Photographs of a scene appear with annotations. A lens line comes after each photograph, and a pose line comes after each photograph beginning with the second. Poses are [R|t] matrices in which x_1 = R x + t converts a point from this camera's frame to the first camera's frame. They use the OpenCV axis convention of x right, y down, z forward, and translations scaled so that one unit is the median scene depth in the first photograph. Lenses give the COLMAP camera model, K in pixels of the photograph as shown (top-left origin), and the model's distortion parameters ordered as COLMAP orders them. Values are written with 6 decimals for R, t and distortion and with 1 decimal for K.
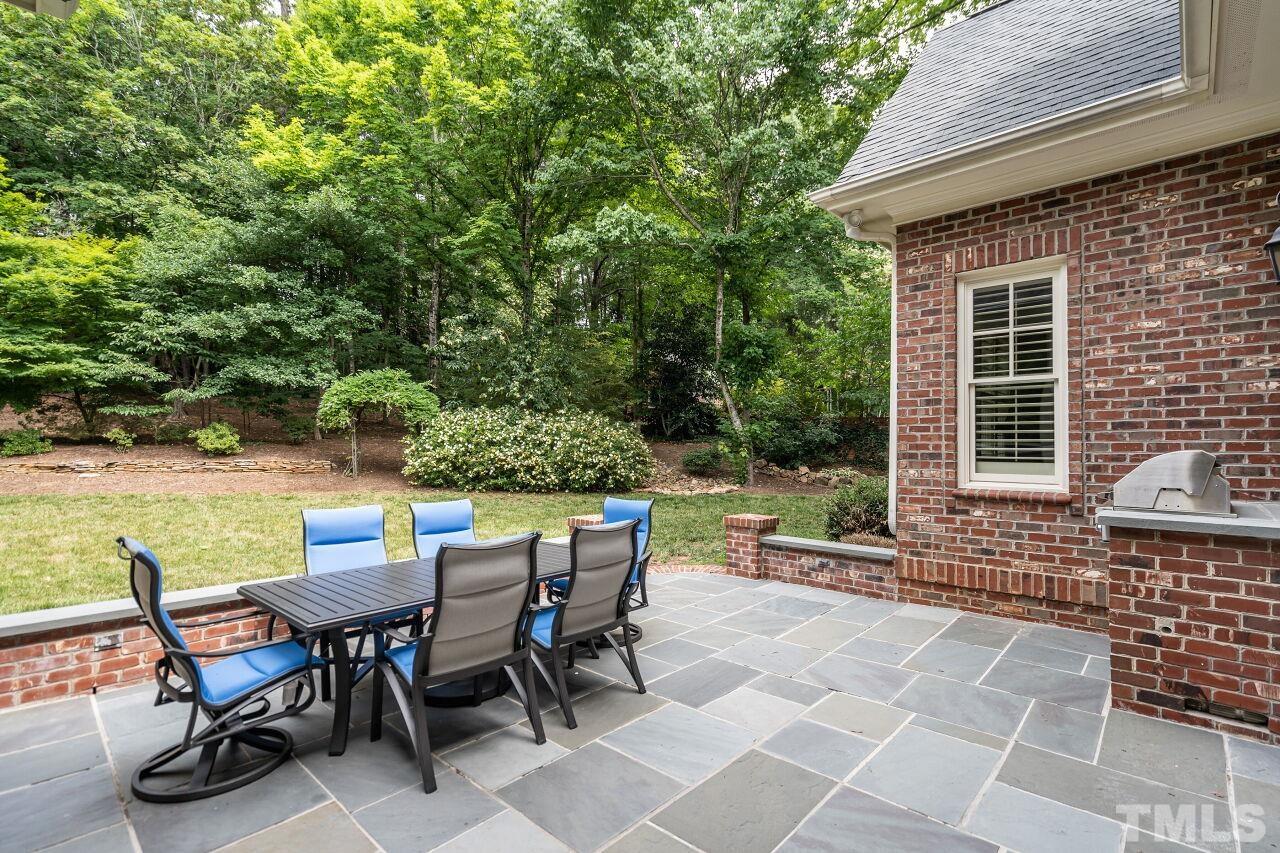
lens RADIAL K [[589.0, 0, 639.2], [0, 589.0, 430.0], [0, 0, 1]] dist [-0.002346, 0.000361]
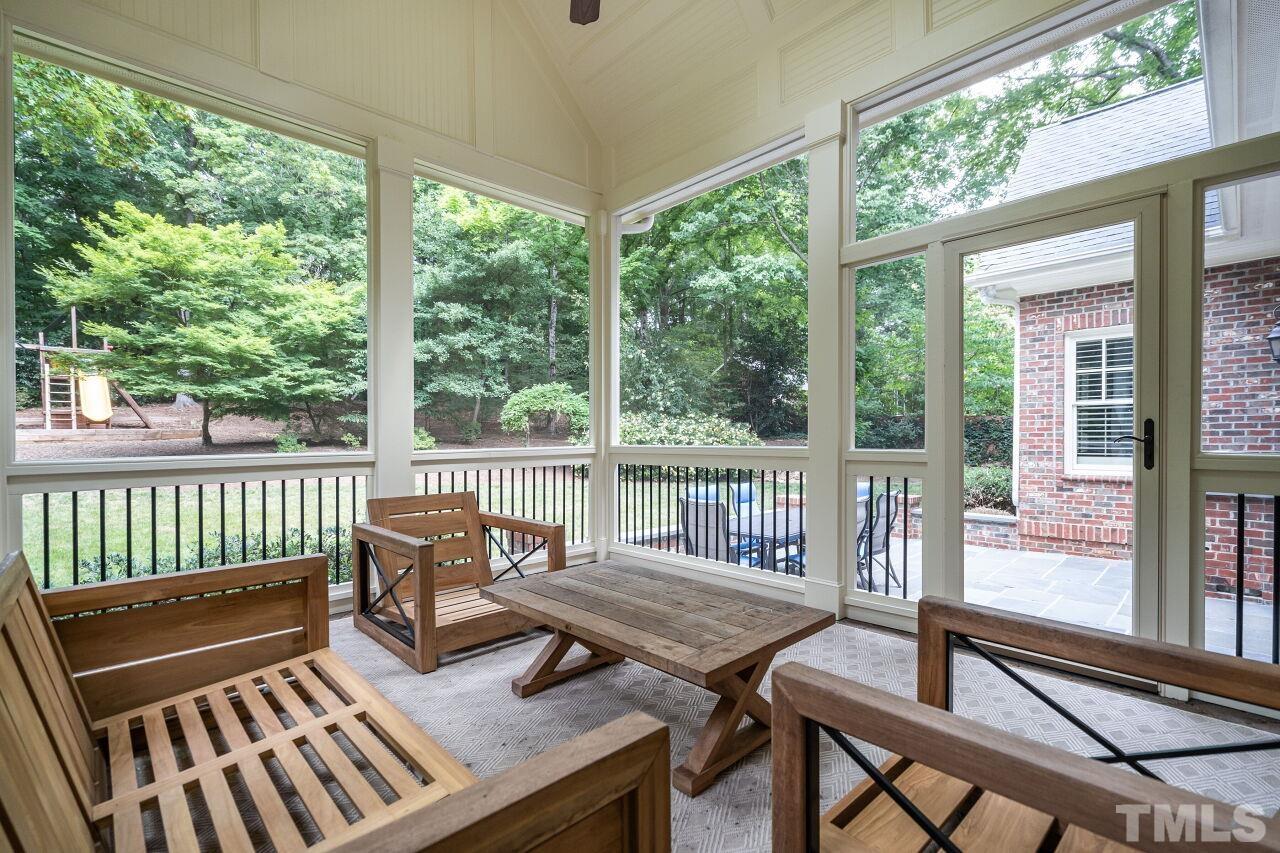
lens RADIAL K [[574.1, 0, 642.4], [0, 574.1, 437.1], [0, 0, 1]] dist [-0.003082, 0.000103]
pose [[0.998400, -0.009032, -0.055828, -0.451722], [0.010384, 0.999659, 0.023964, -0.042327], [0.055593, -0.024506, 0.998153, -0.519048]]
